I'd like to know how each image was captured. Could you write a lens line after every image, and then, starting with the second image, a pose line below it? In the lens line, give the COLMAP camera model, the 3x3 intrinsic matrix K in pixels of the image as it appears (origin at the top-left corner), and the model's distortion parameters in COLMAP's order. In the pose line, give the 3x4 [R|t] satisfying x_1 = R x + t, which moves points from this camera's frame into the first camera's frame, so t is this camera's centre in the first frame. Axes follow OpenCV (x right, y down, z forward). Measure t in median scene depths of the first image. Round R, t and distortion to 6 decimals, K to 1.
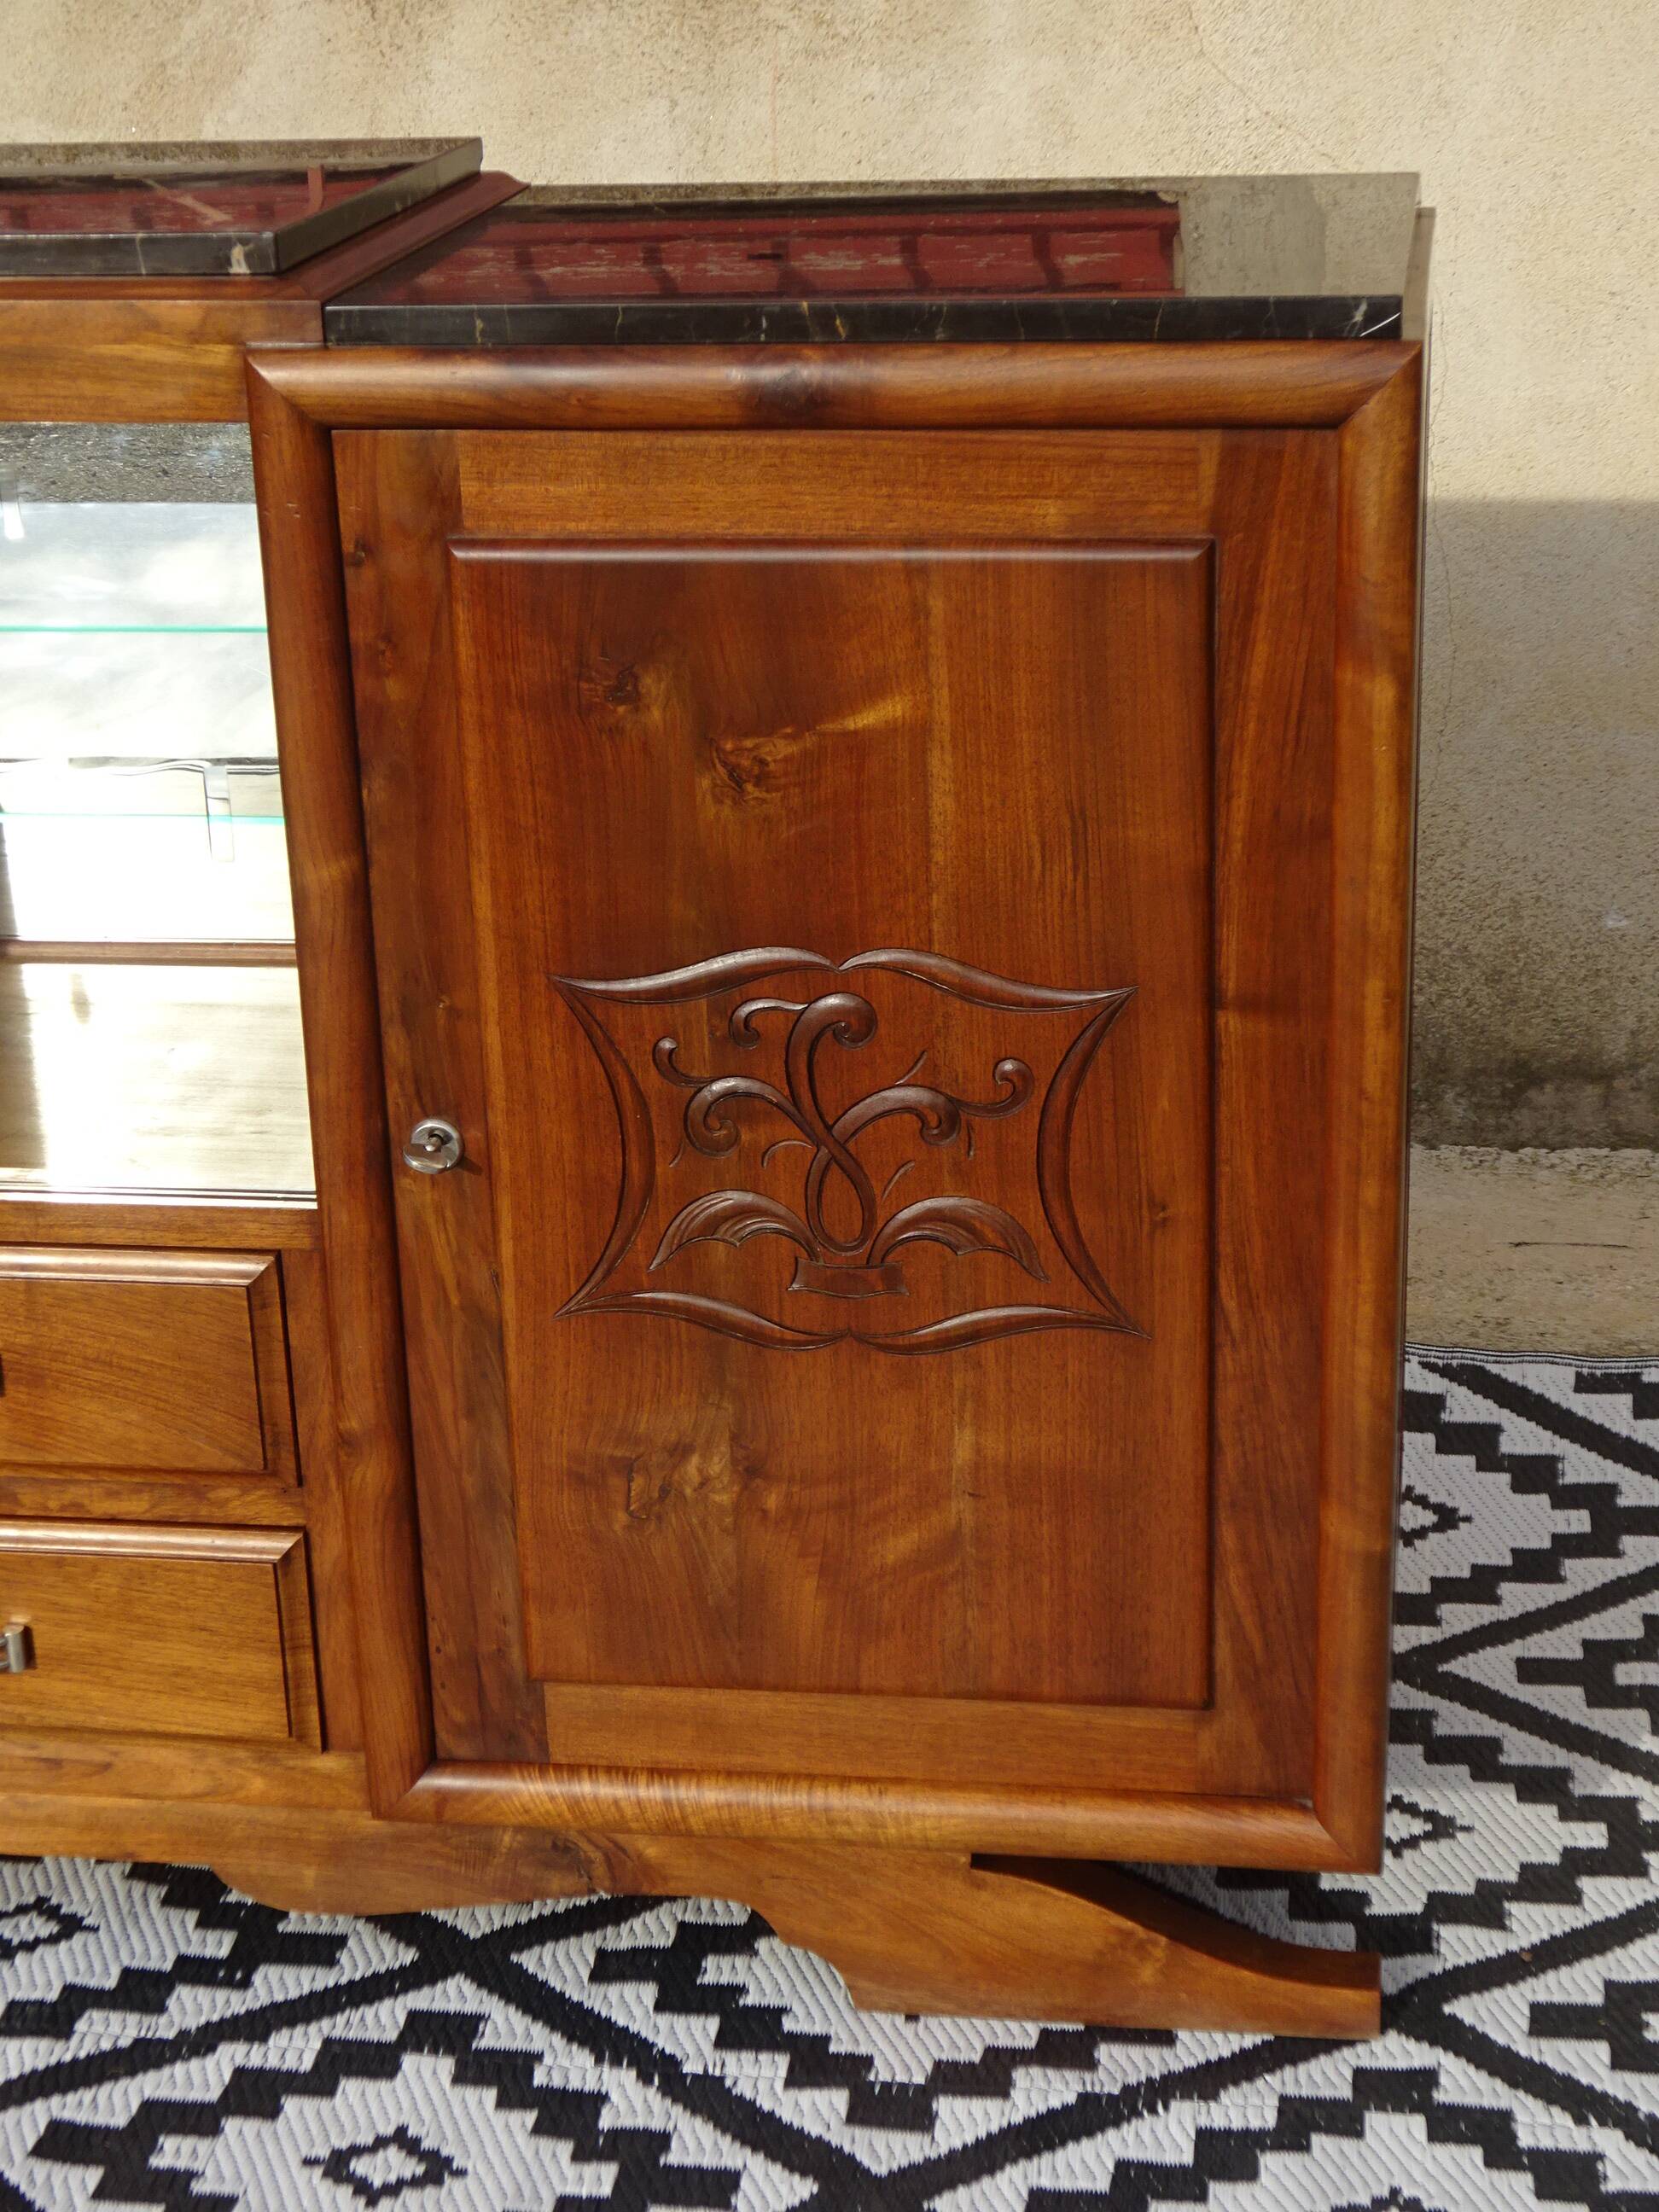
lens RADIAL K [[3749.4, 0, 842.8], [0, 3749.4, 1110.0], [0, 0, 1]] dist [0.002831, 0.145182]
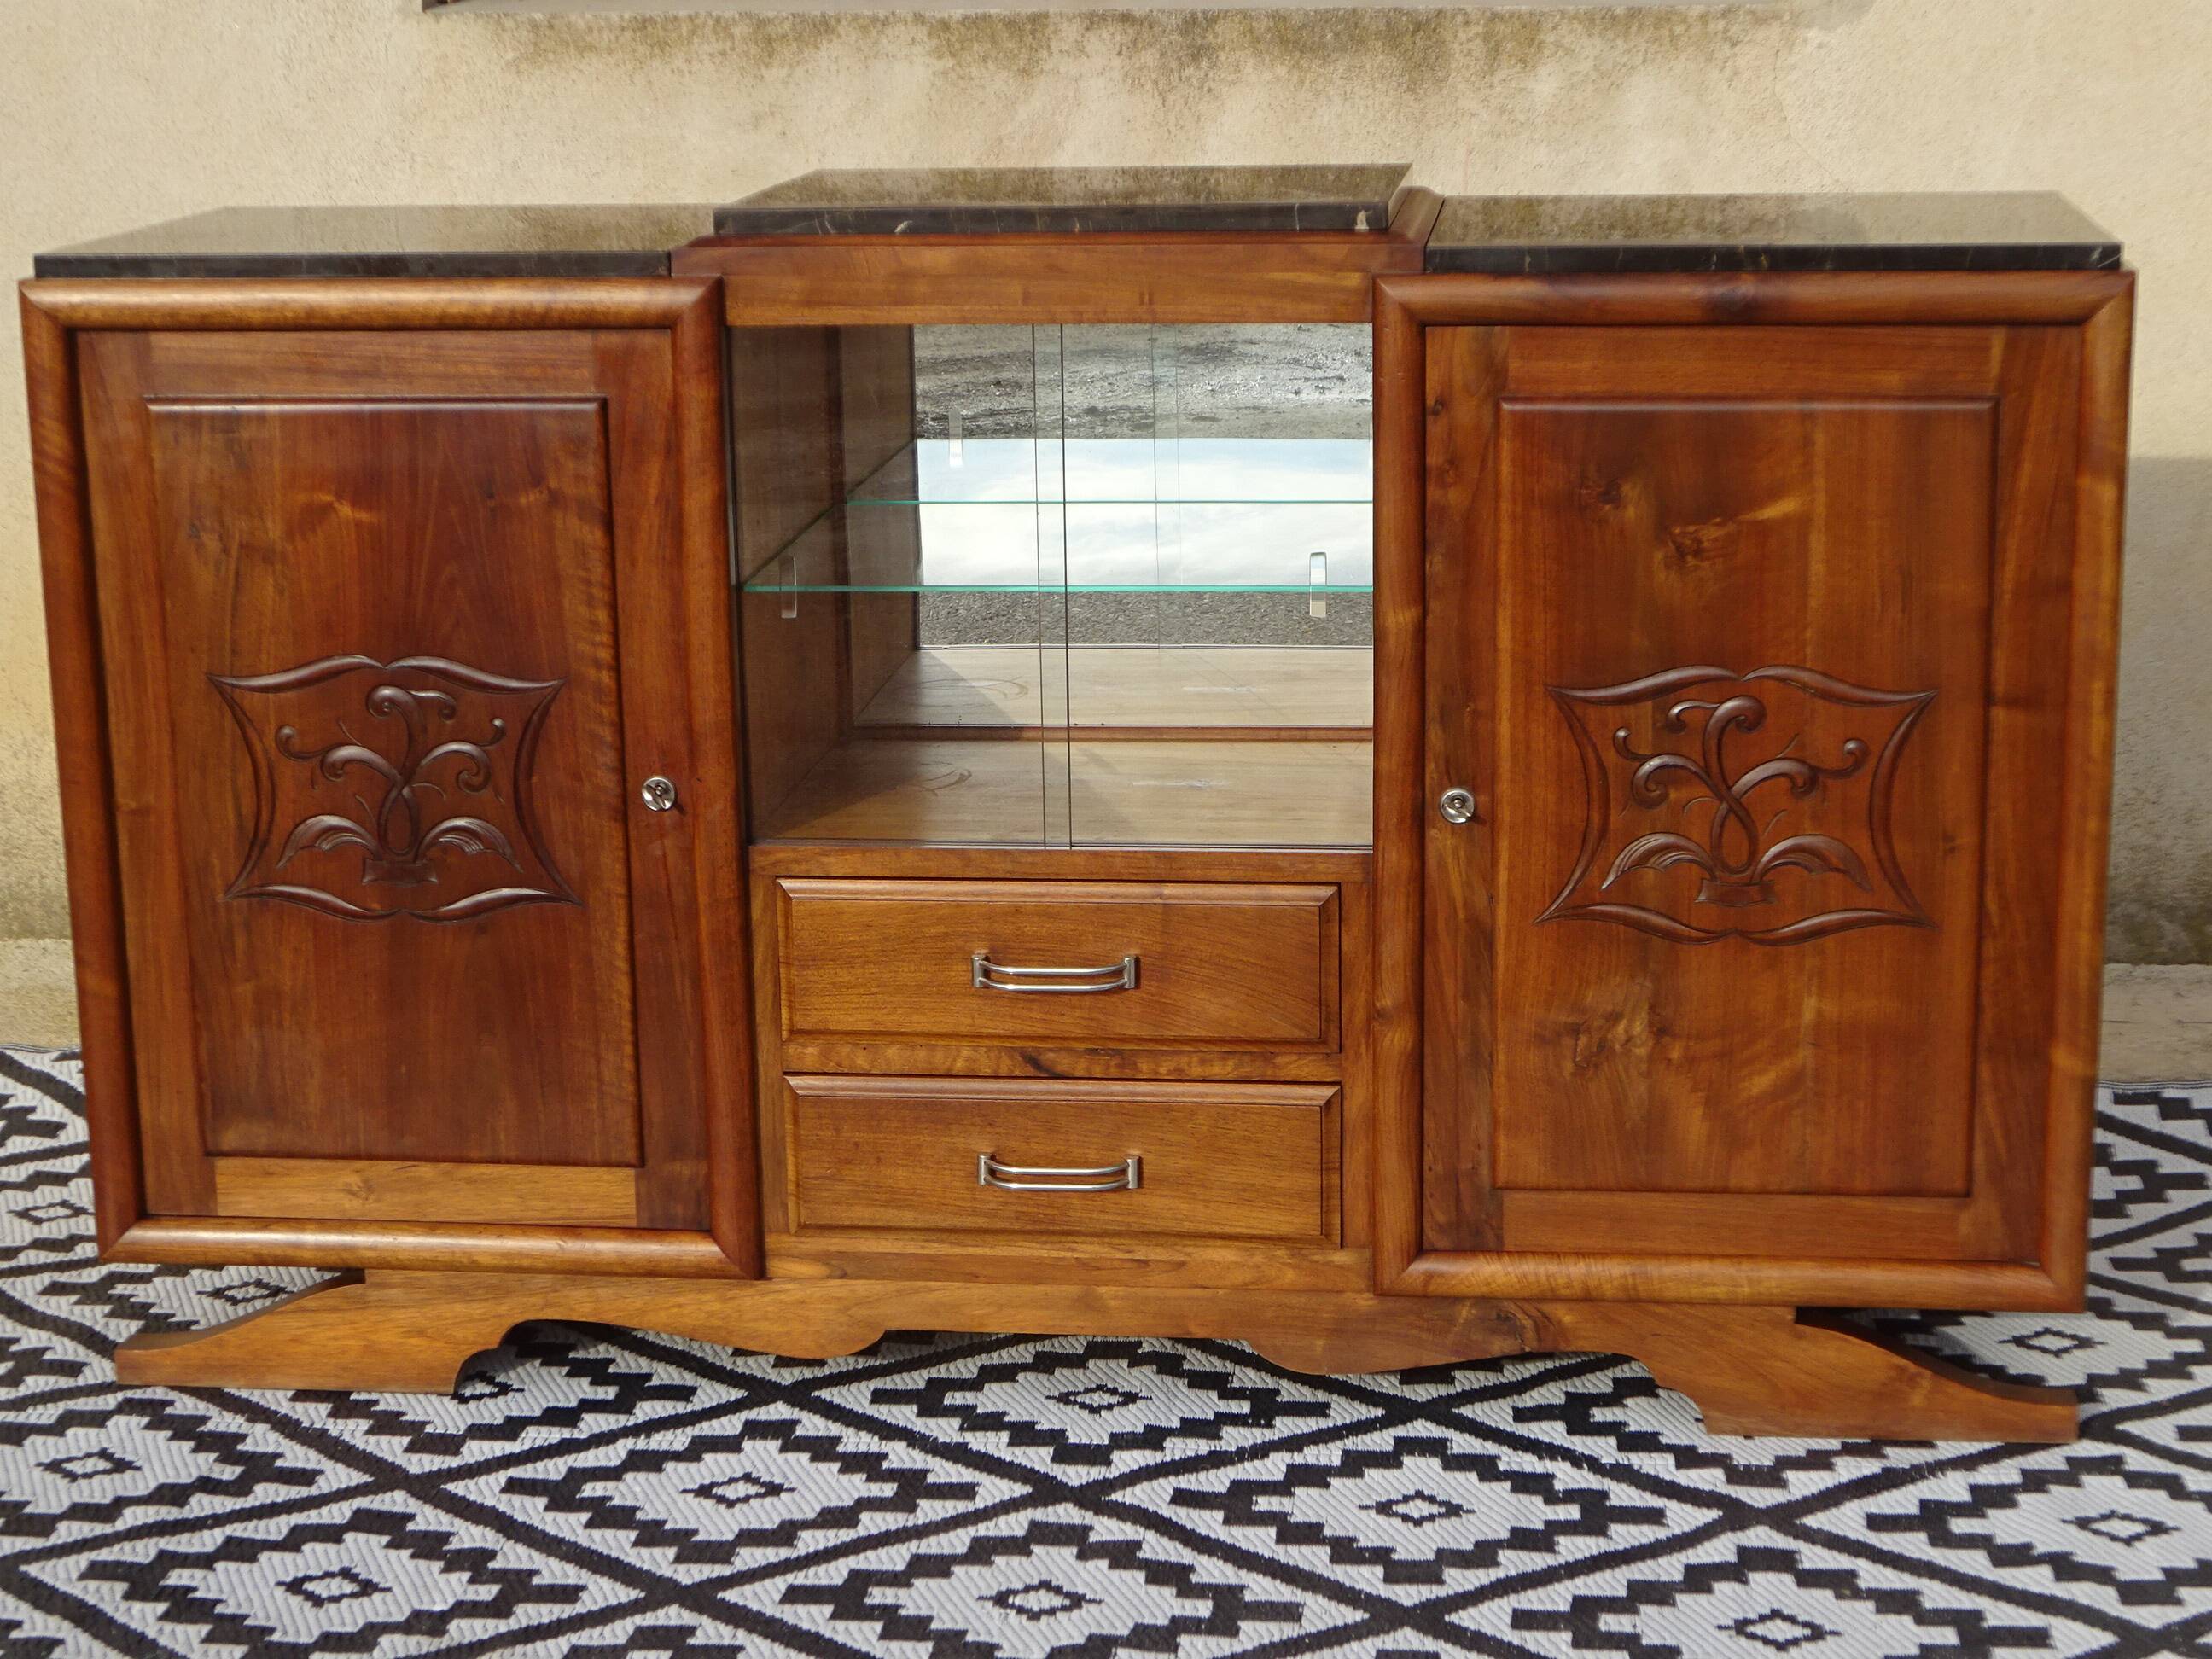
lens RADIAL K [[3878.9, 0, 1132.0], [0, 3878.9, 833.2], [0, 0, 1]] dist [0.013926, -0.062660]
pose [[0.999185, 0.005676, 0.039971, -0.302949], [-0.000900, 0.992954, -0.118501, 0.205749], [-0.040362, 0.118369, 0.992149, -0.534942]]
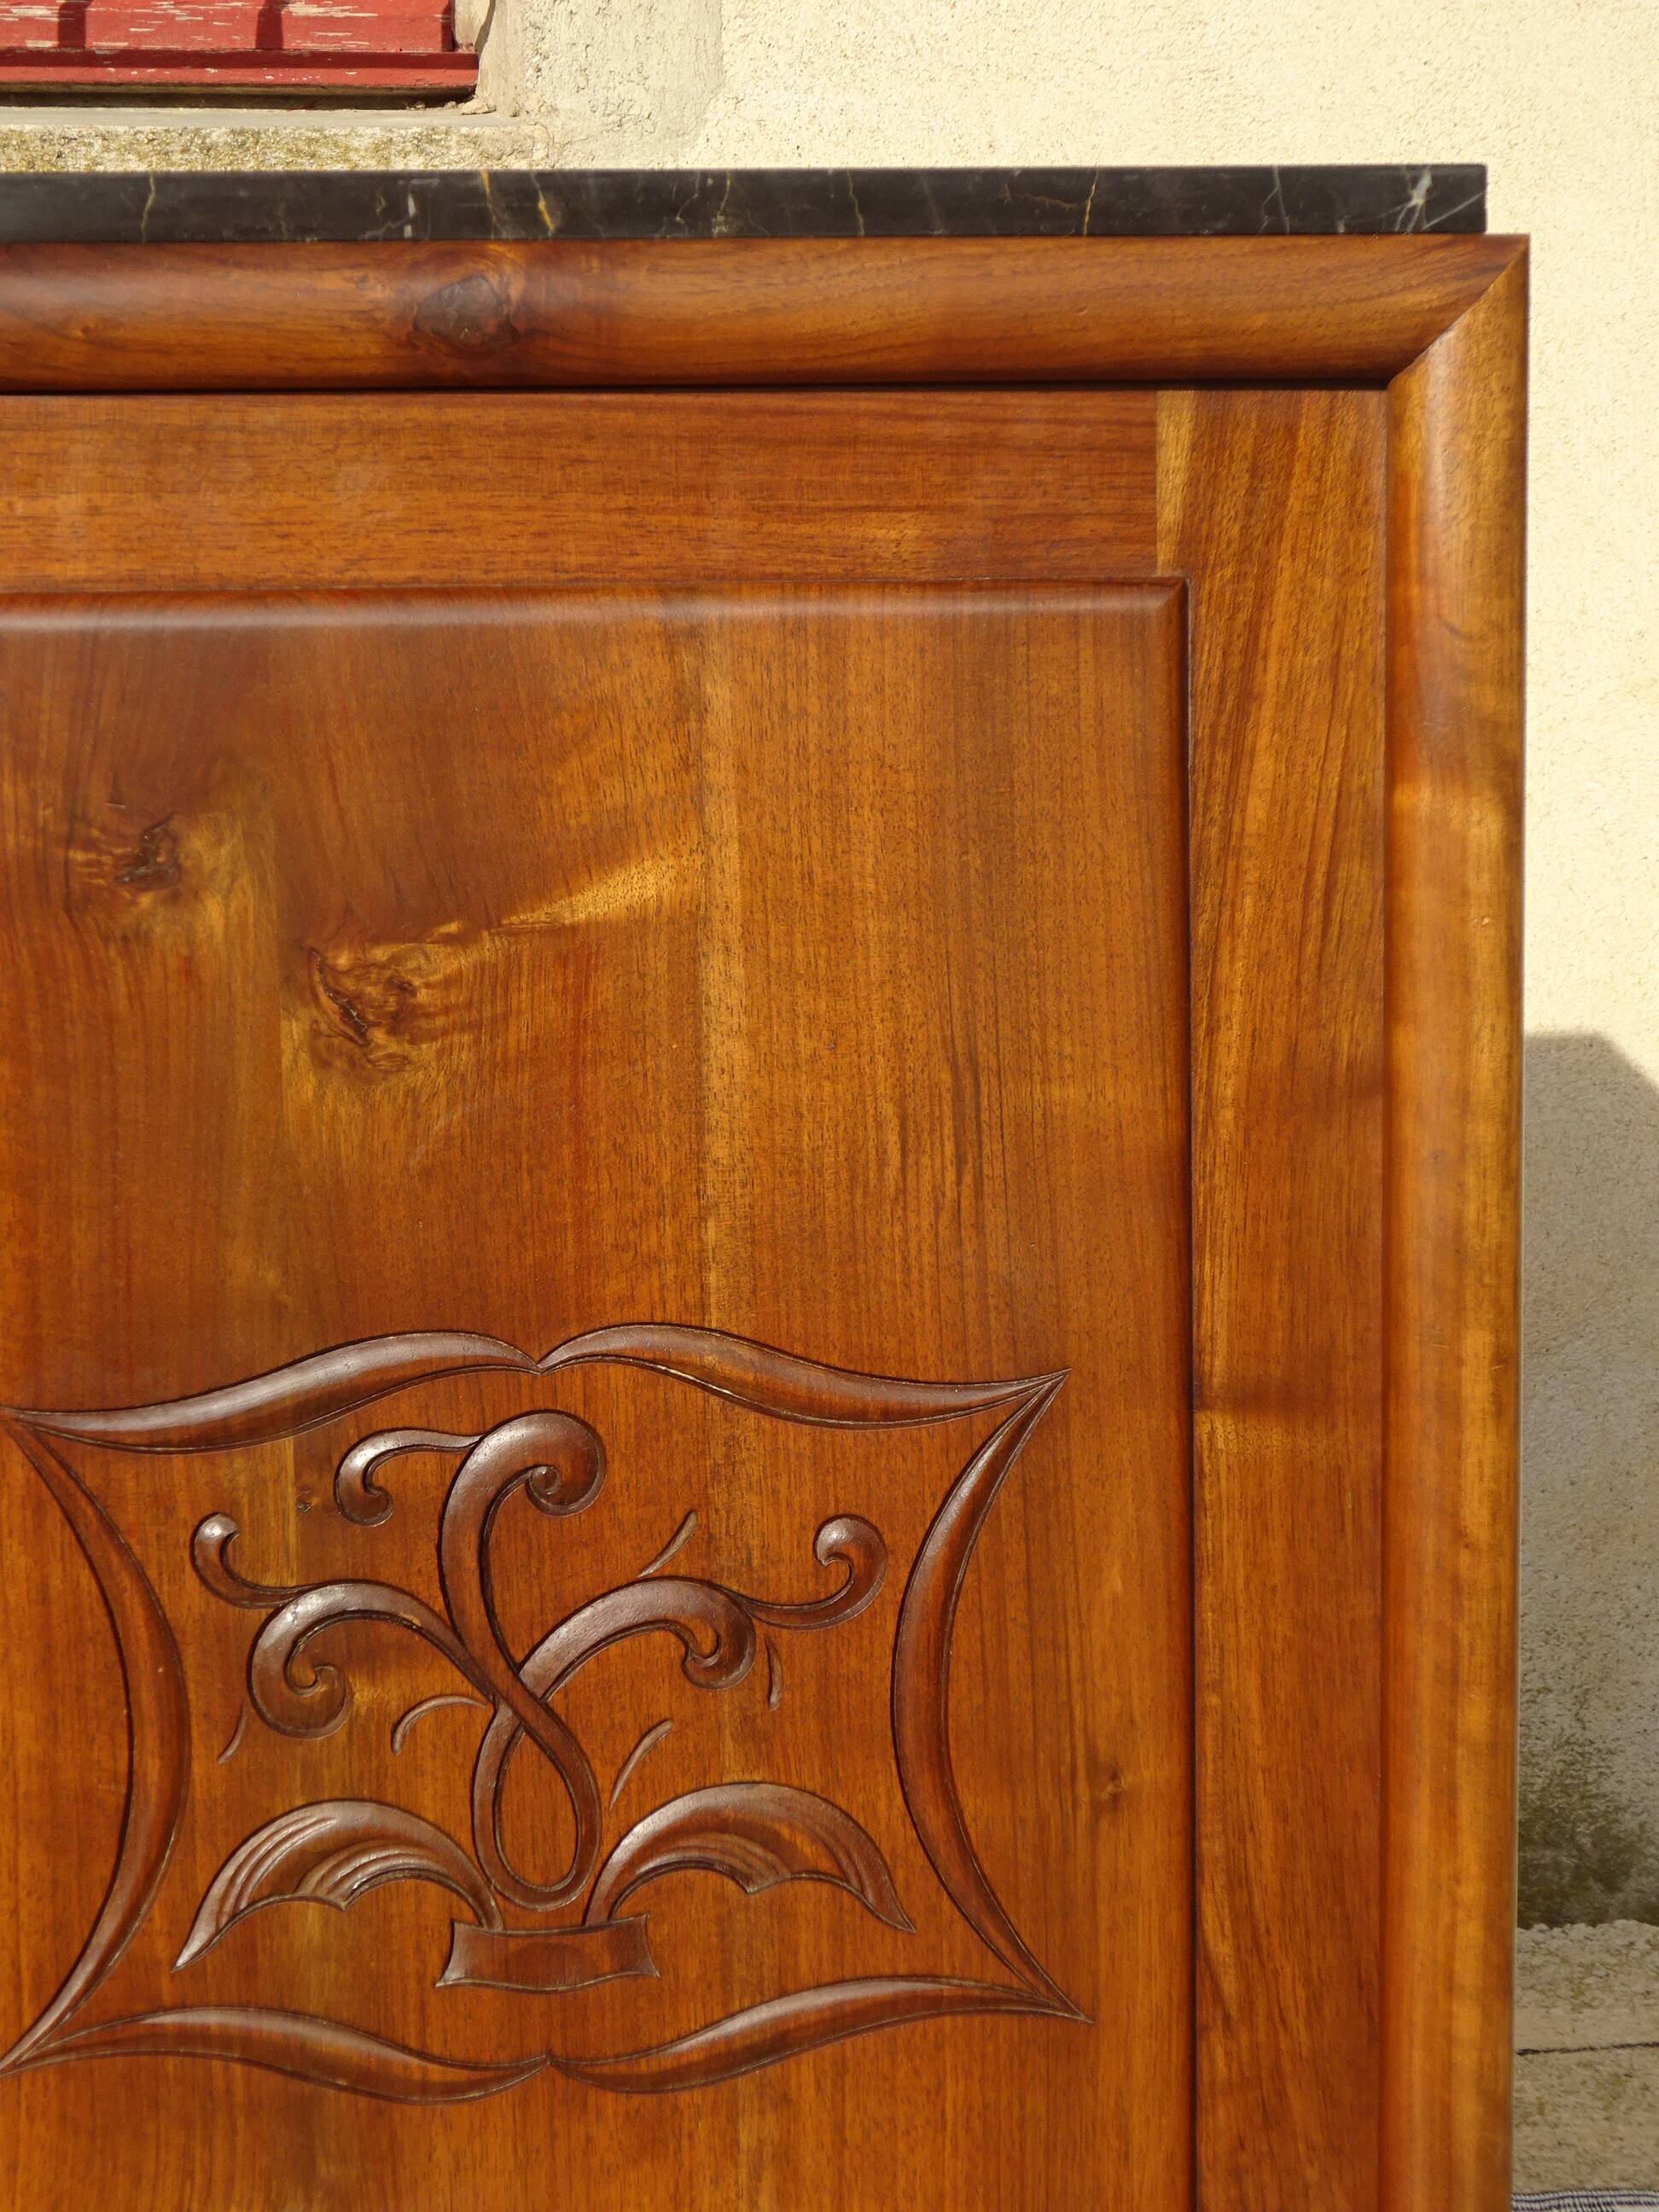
lens RADIAL K [[4569.4, 0, 829.5], [0, 4569.4, 1106.0], [0, 0, 1]] dist [-0.011740, 0.036122]
pose [[0.962749, -0.014012, 0.270034, -0.137656], [0.079260, 0.969413, -0.232284, 0.083231], [-0.258520, 0.245034, 0.934412, 0.335260]]
